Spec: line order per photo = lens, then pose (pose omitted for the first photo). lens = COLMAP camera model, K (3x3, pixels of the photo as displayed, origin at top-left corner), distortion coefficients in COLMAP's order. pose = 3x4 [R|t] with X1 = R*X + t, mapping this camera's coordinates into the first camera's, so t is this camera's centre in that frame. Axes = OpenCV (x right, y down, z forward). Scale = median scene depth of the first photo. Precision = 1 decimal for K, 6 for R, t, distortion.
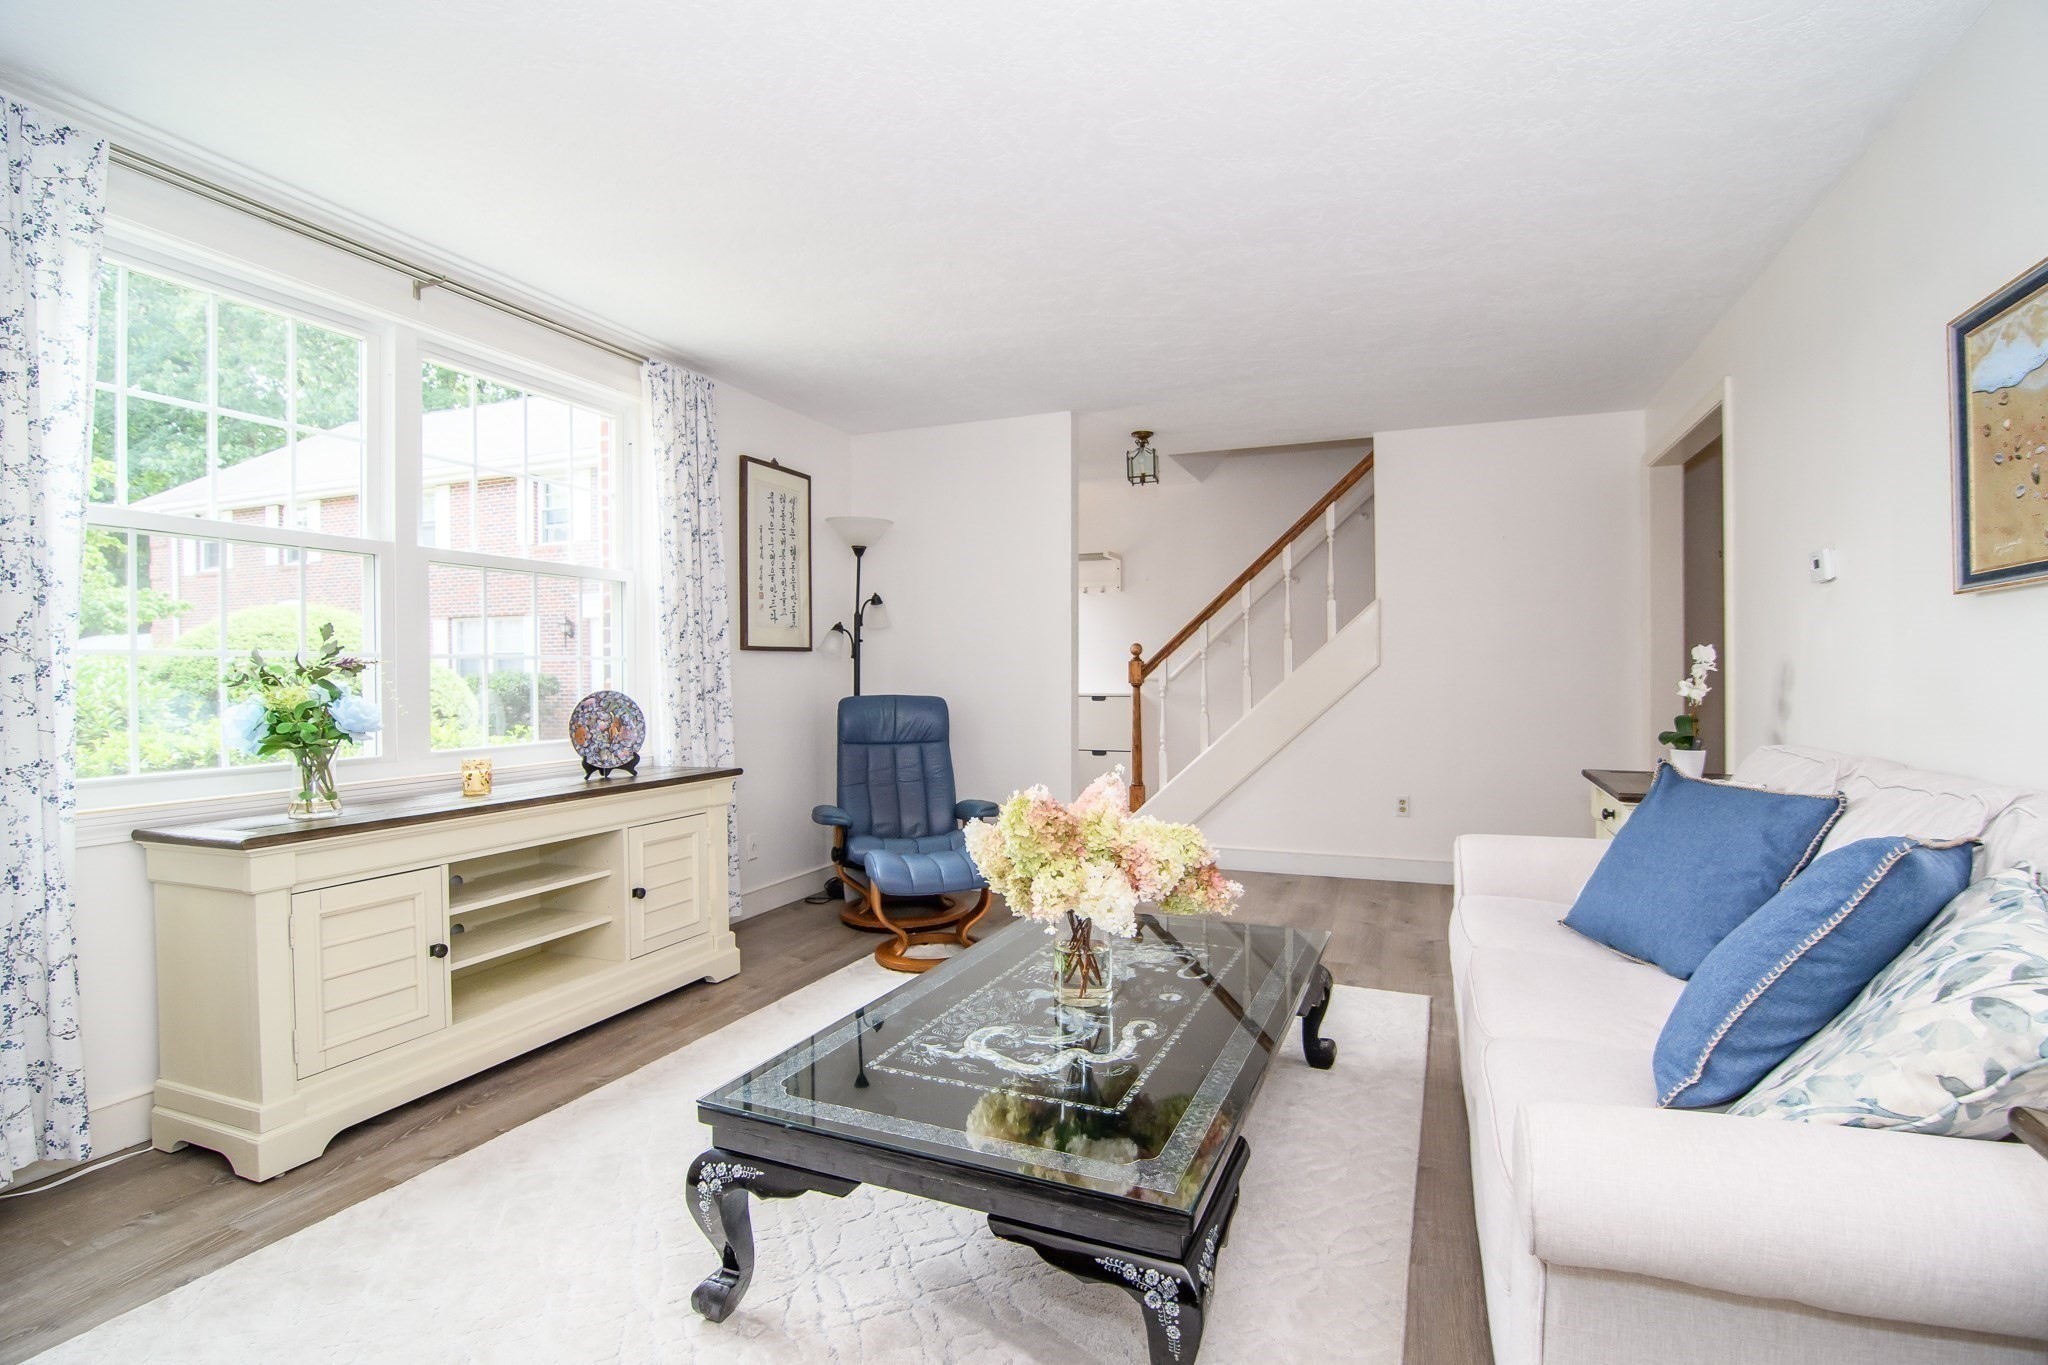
lens RADIAL K [[1005.1, 0, 1024.0], [0, 1005.1, 682.5], [0, 0, 1]] dist [-0.001079, -0.000262]
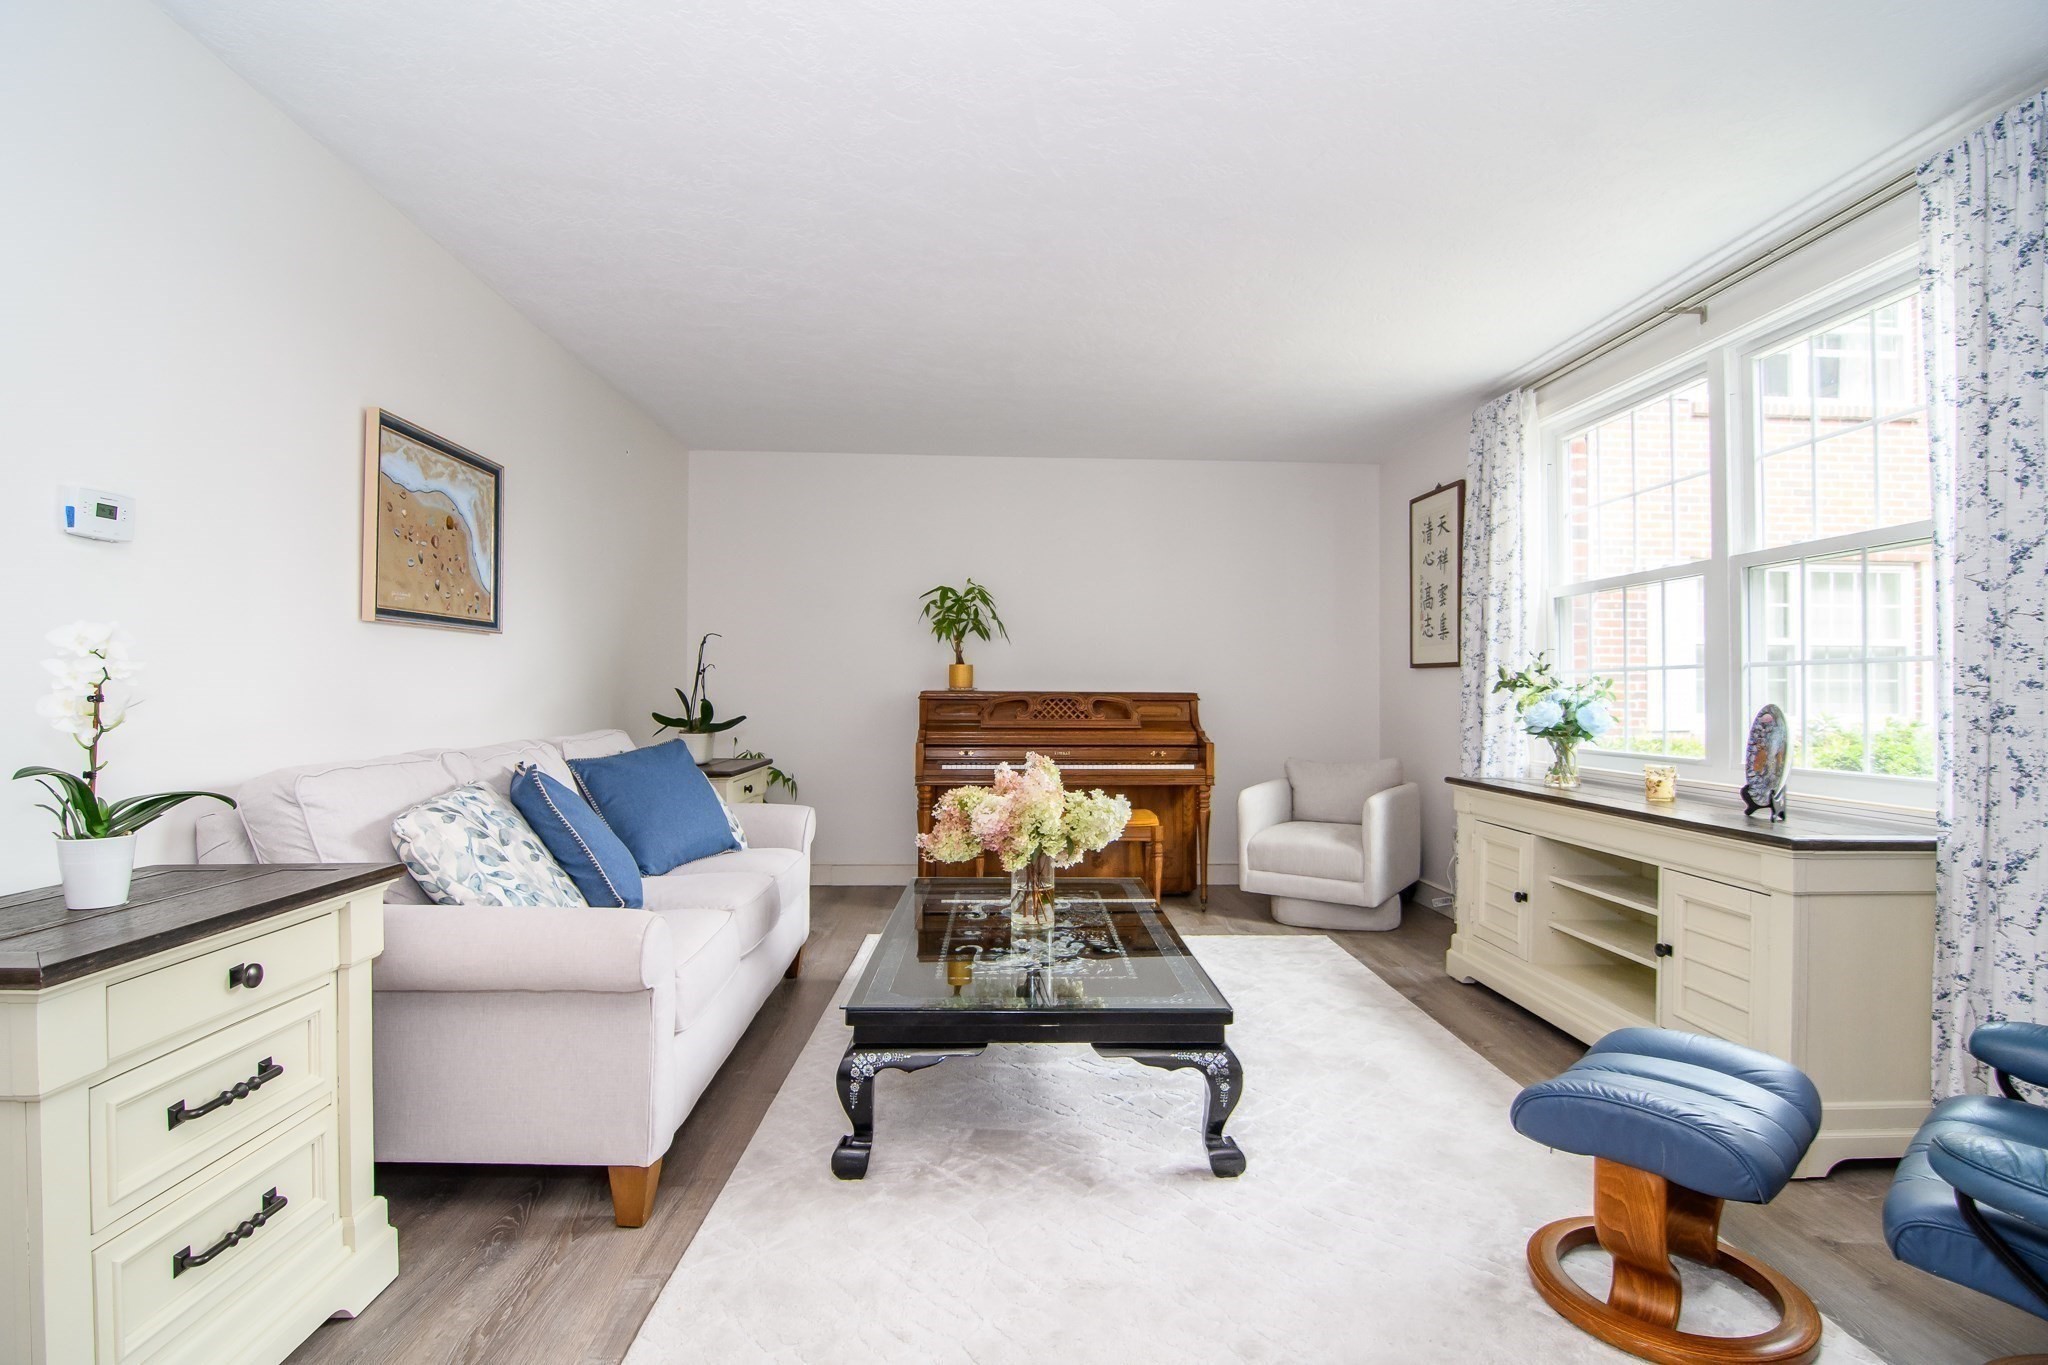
lens RADIAL K [[937.5, 0, 1024.0], [0, 937.5, 682.5], [0, 0, 1]] dist [0.000100, 0.000008]
pose [[-0.906479, -0.004247, -0.422229, 0.603102], [-0.003758, 0.999991, -0.001990, -0.008273], [0.422234, -0.000217, -0.906487, 2.147590]]
